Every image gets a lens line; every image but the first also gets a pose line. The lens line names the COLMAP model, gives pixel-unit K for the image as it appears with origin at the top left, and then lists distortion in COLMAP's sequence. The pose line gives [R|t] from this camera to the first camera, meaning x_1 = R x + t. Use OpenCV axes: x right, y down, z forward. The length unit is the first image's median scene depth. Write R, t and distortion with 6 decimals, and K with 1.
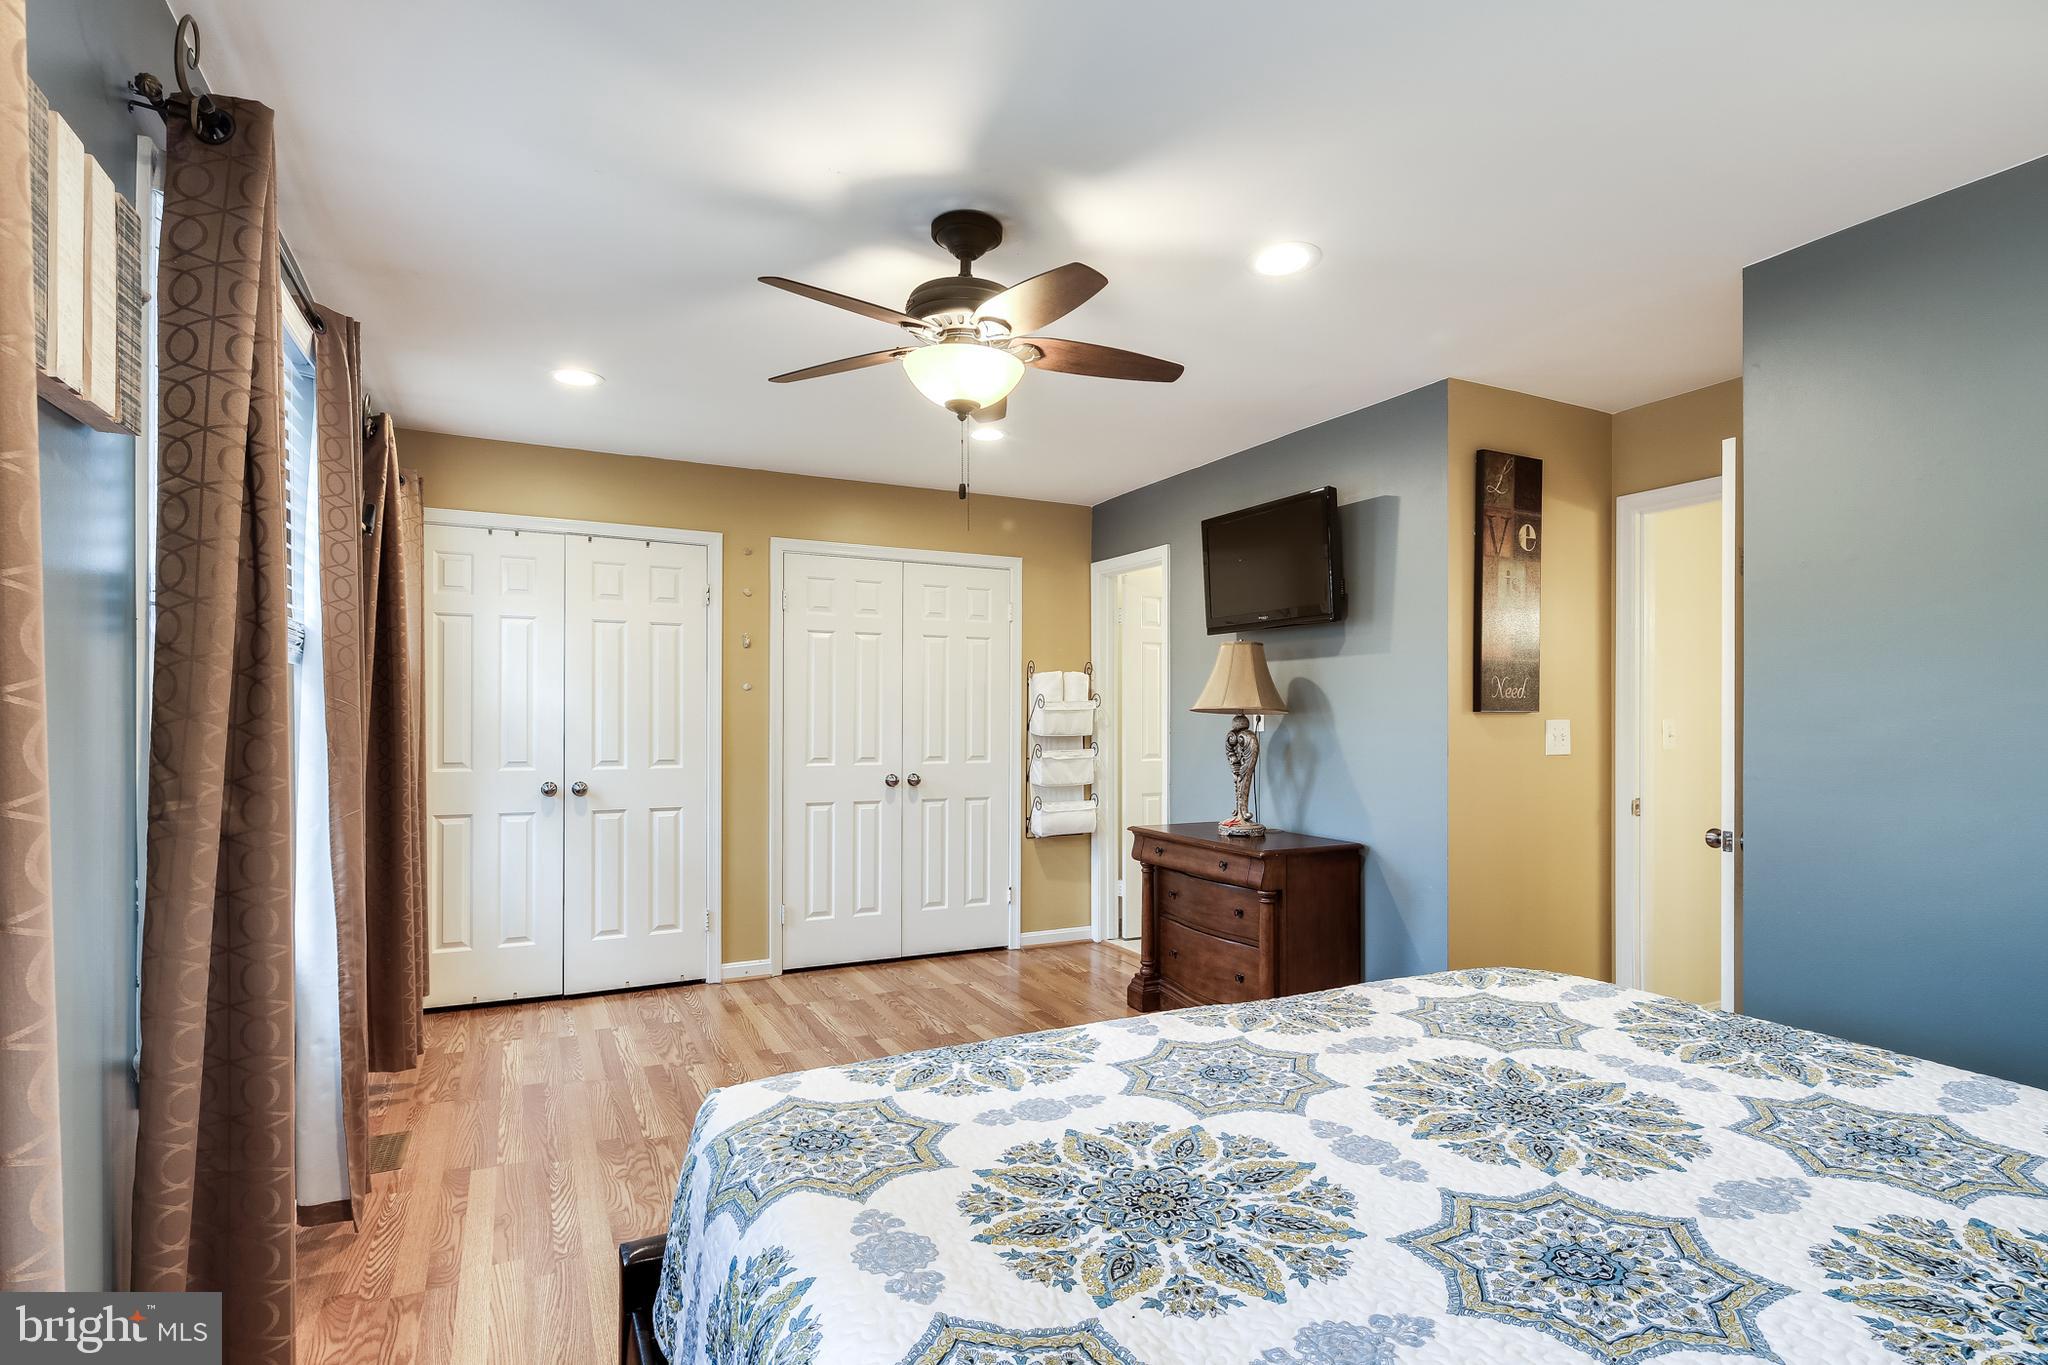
lens RADIAL K [[1004.5, 0, 1024.5], [0, 1004.5, 722.8], [0, 0, 1]] dist [0.004114, -0.008226]
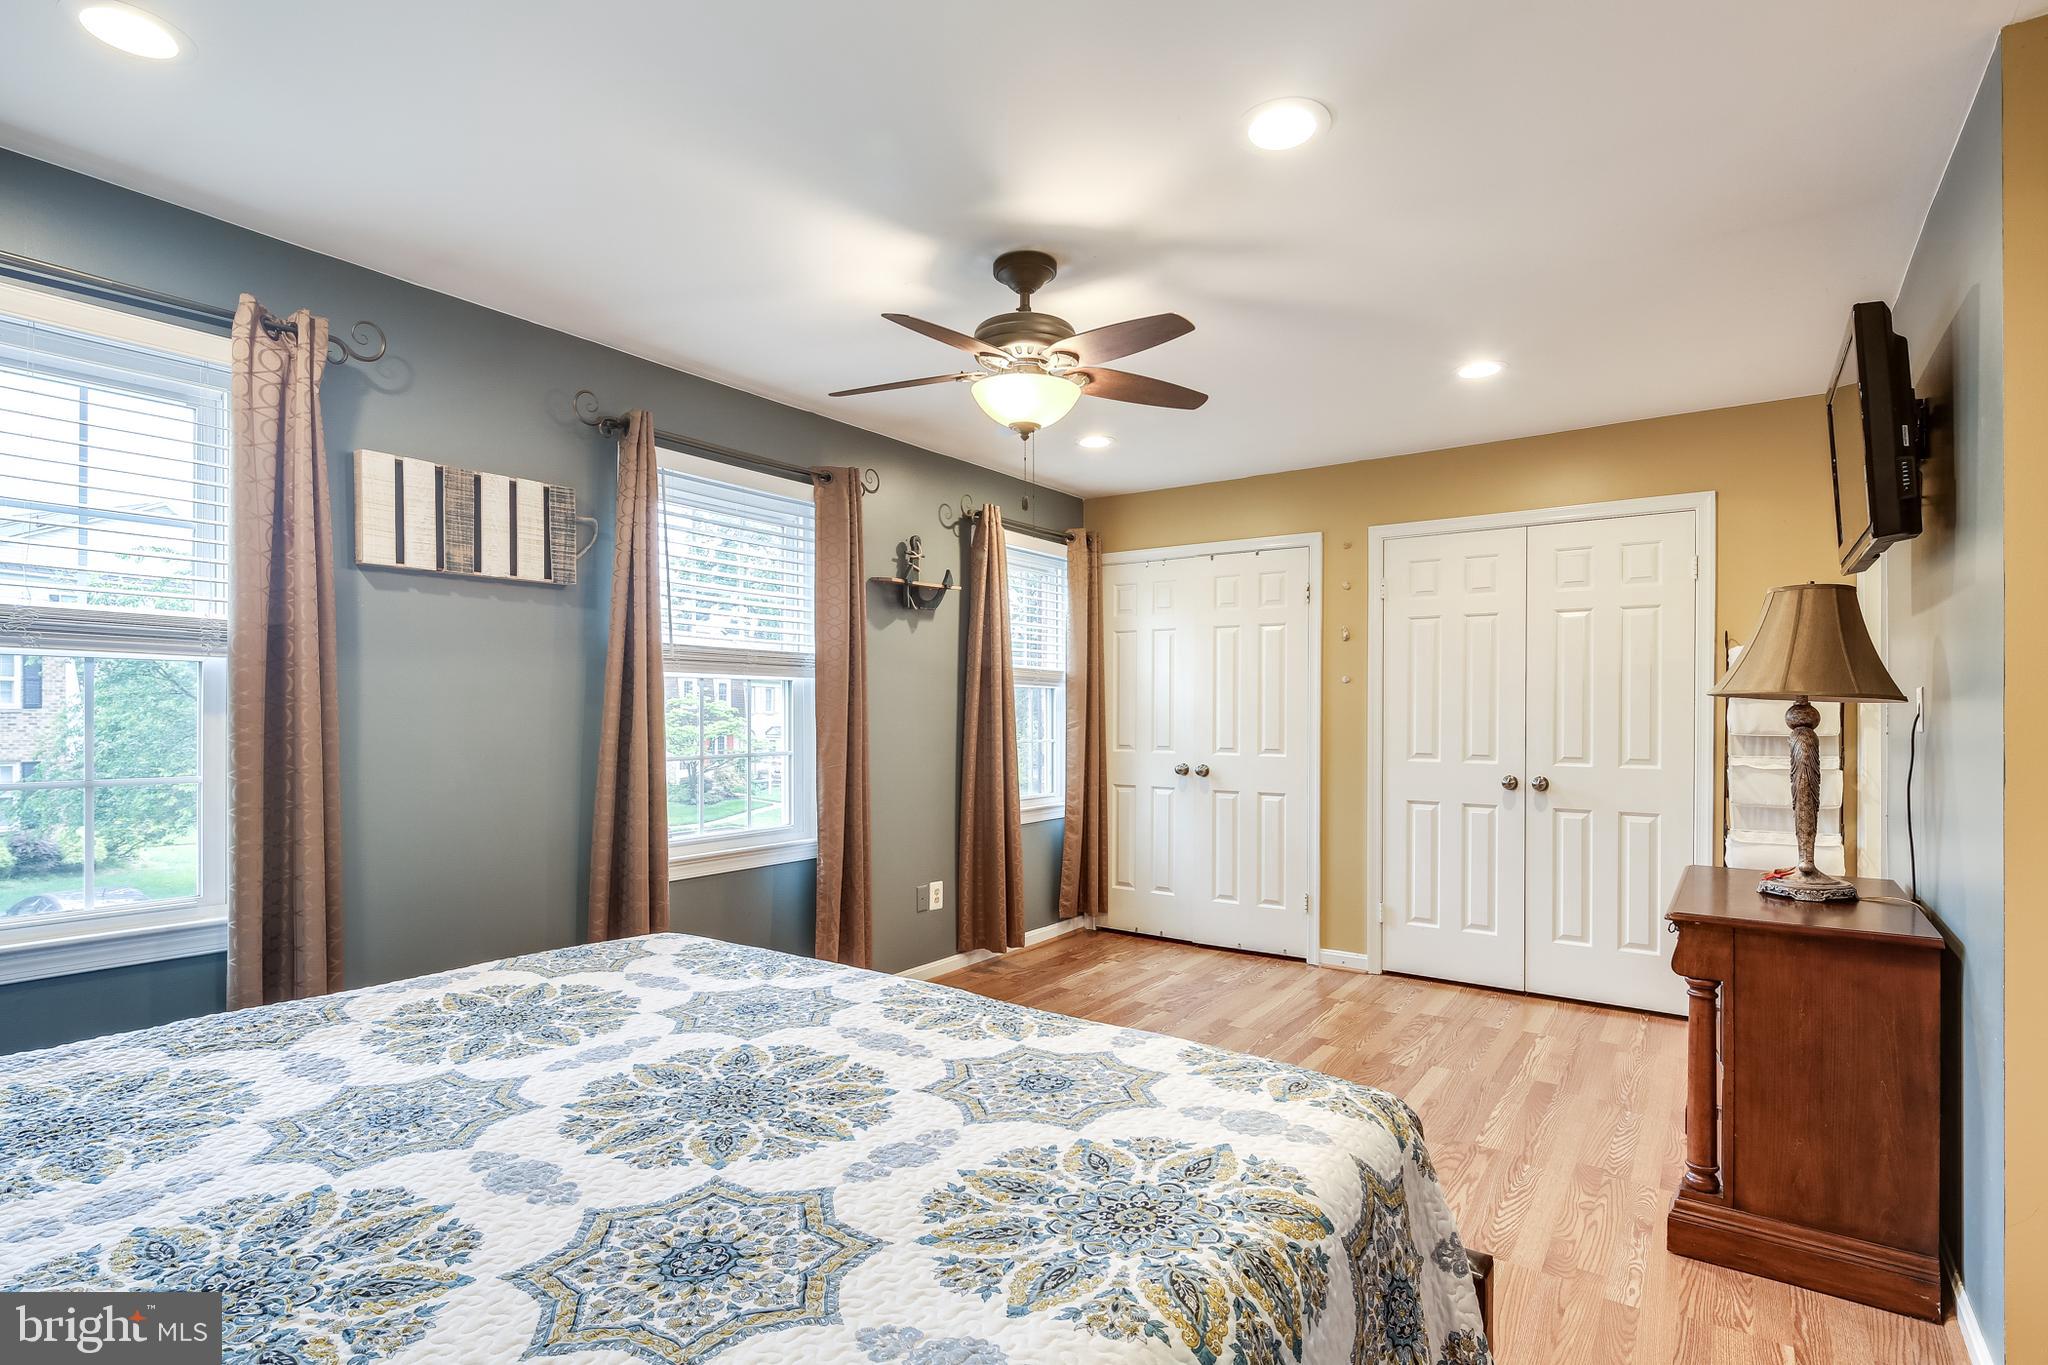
lens RADIAL K [[1004.5, 0, 1024.5], [0, 1004.5, 722.8], [0, 0, 1]] dist [0.004114, -0.008226]
pose [[0.469189, 0.010616, -0.883034, 0.480617], [-0.006123, 0.999943, 0.008767, 0.000556], [0.883077, 0.001294, 0.469227, 0.251118]]
